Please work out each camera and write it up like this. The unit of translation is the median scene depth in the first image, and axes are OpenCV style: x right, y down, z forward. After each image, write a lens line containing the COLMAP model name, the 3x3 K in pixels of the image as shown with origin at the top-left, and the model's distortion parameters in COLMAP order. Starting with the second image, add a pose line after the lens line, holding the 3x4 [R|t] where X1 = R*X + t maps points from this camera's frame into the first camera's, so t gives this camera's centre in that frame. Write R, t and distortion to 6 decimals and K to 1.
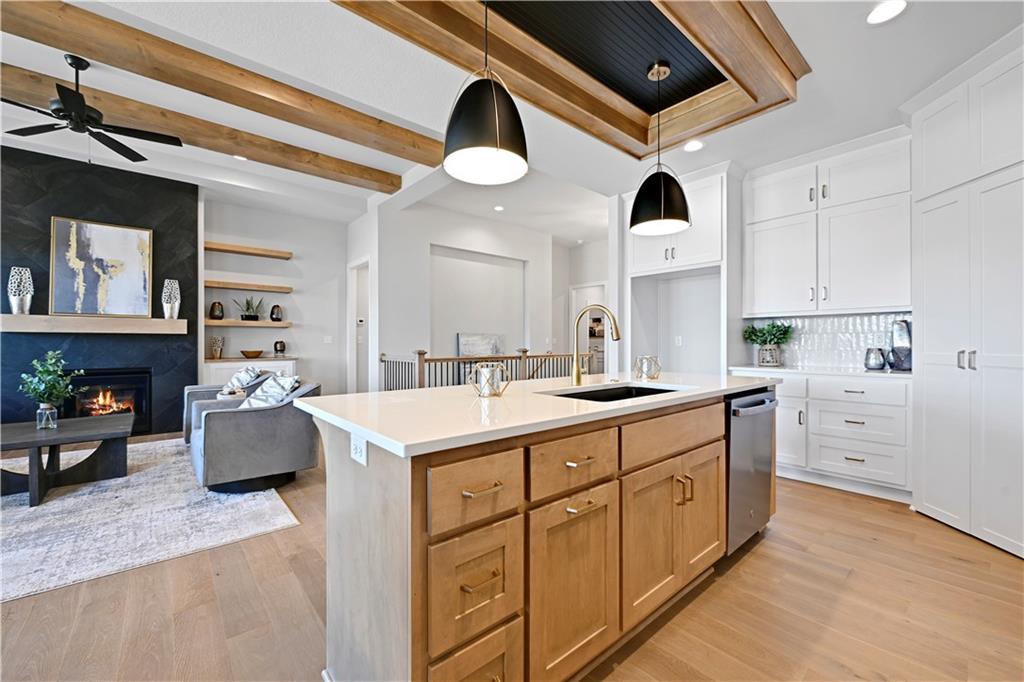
lens RADIAL K [[408.8, 0, 512.9], [0, 408.8, 341.7], [0, 0, 1]] dist [-0.000418, -0.000238]
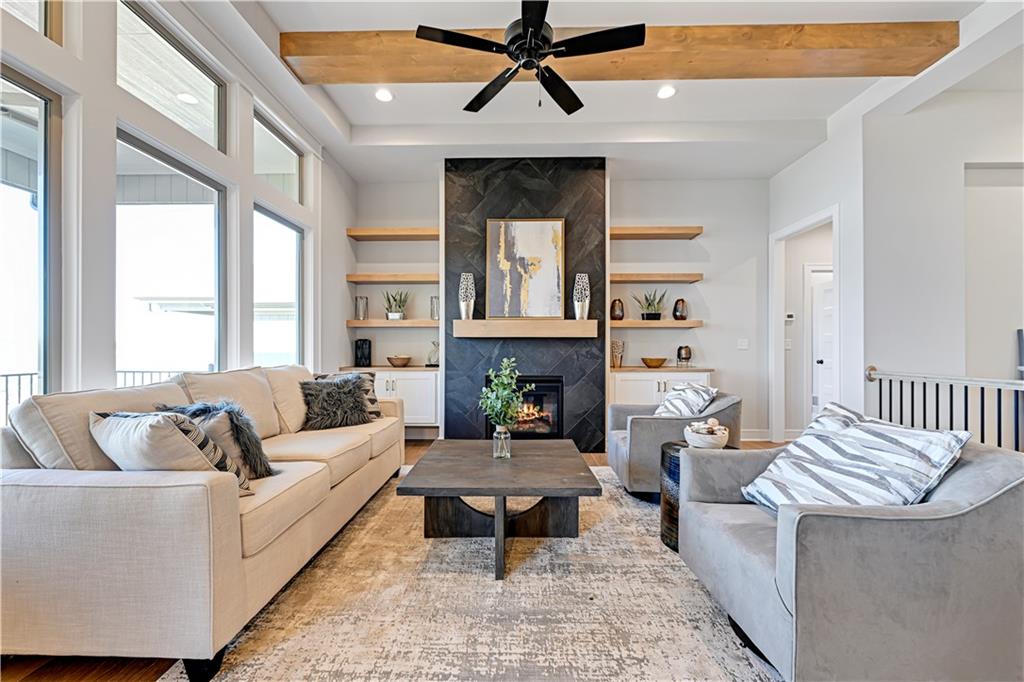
lens RADIAL K [[408.8, 0, 512.0], [0, 408.8, 346.5], [0, 0, 1]] dist [-0.000418, -0.000238]
pose [[0.747052, -0.002371, -0.664761, -0.396276], [0.000680, 0.999996, -0.002802, 0.001857], [0.664765, 0.001641, 0.747051, 0.280550]]
